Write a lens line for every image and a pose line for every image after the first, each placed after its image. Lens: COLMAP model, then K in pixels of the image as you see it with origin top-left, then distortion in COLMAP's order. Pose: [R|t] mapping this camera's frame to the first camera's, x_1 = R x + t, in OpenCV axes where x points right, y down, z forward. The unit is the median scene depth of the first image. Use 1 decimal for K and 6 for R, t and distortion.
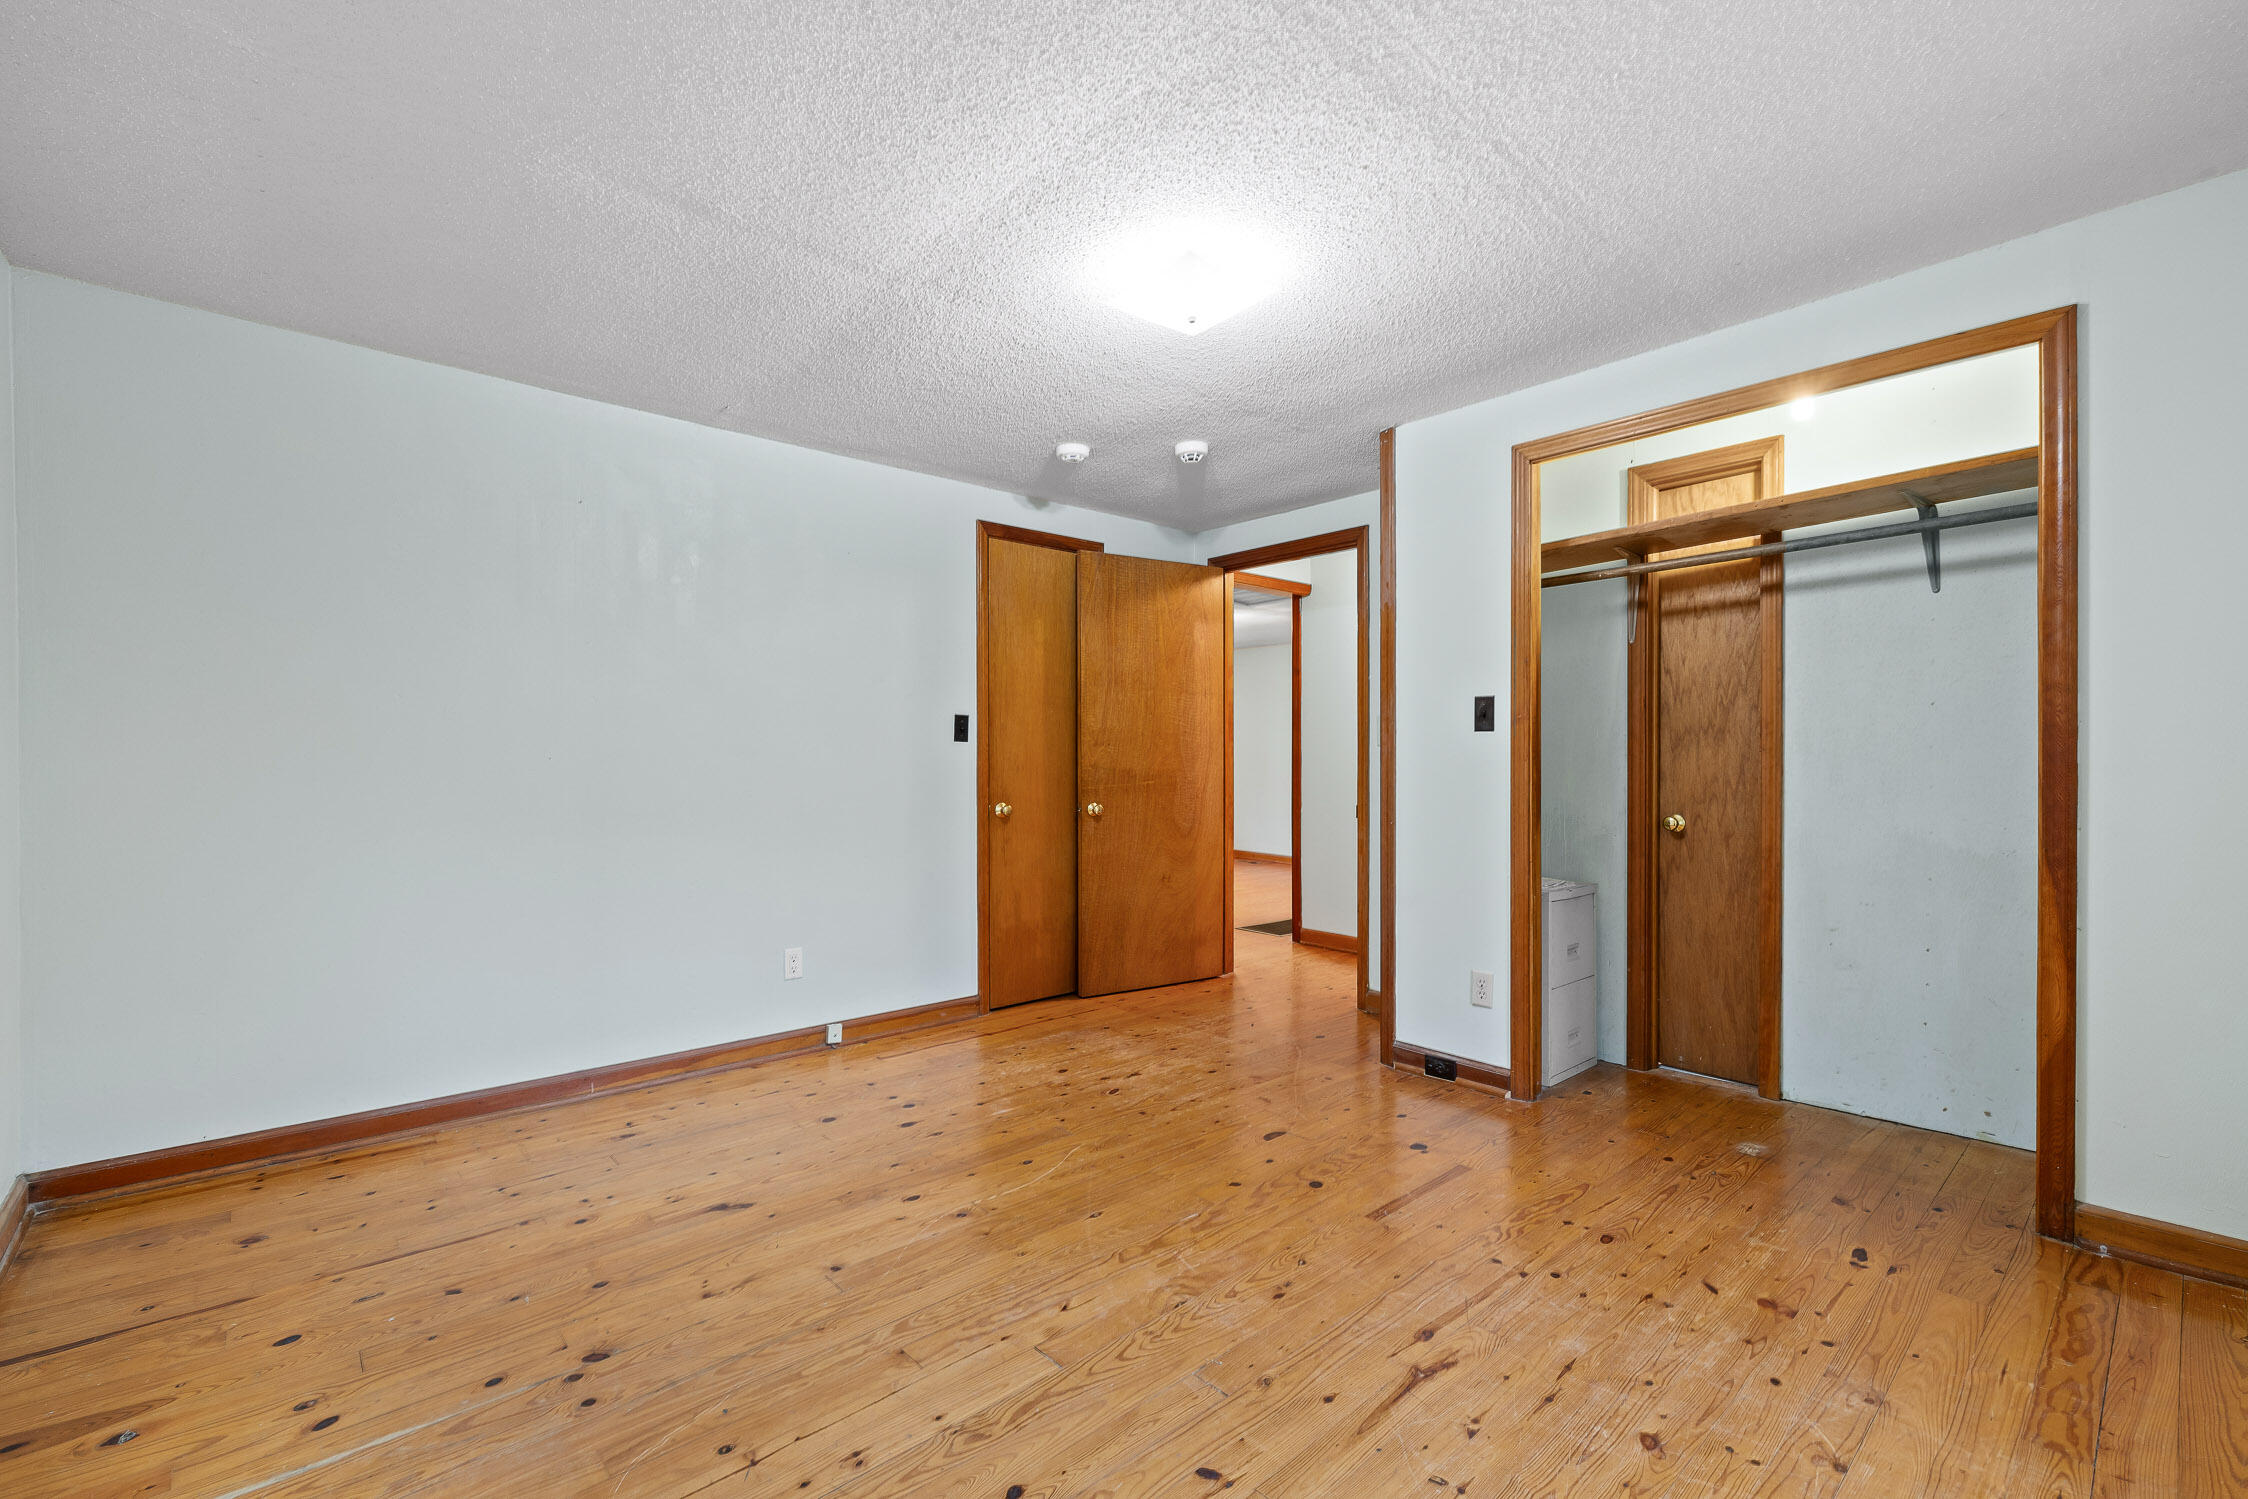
lens RADIAL K [[954.7, 0, 1129.7], [0, 954.7, 758.4], [0, 0, 1]] dist [-0.000681, -0.000109]
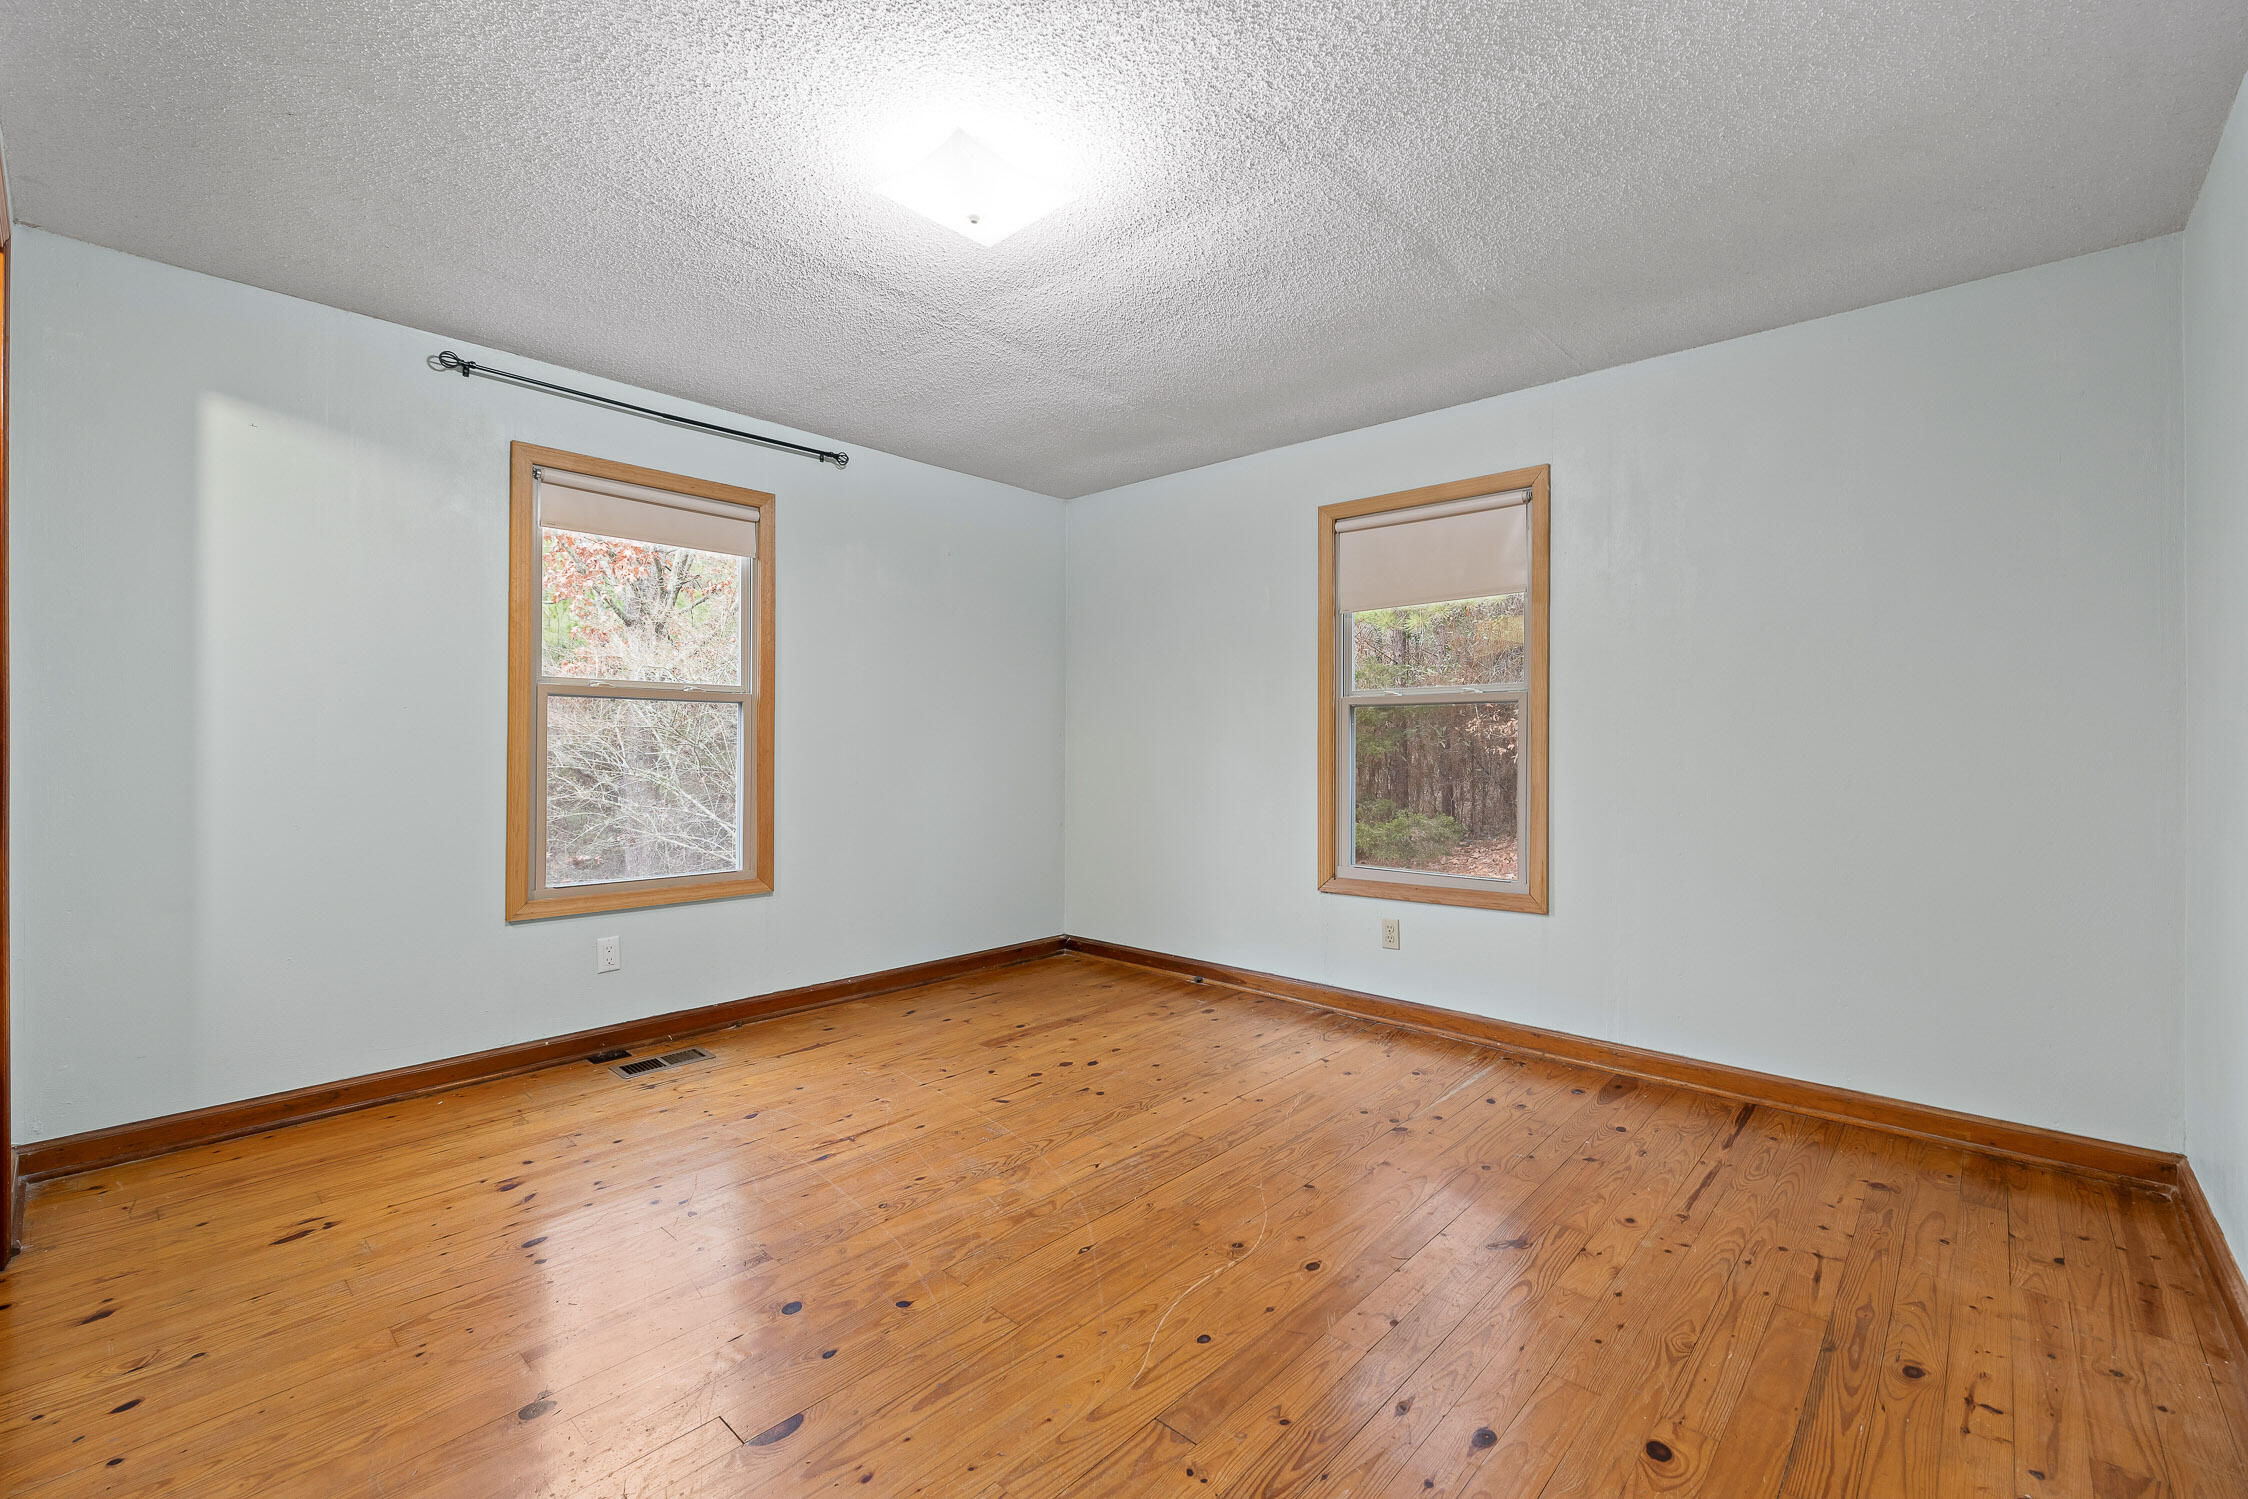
lens RADIAL K [[954.7, 0, 1123.8], [0, 954.7, 735.9], [0, 0, 1]] dist [-0.000681, -0.000109]
pose [[-0.995345, -0.000745, -0.096376, 0.018117], [-0.000531, 0.999997, -0.002243, 0.010083], [0.096378, -0.002181, -0.995342, 2.278719]]
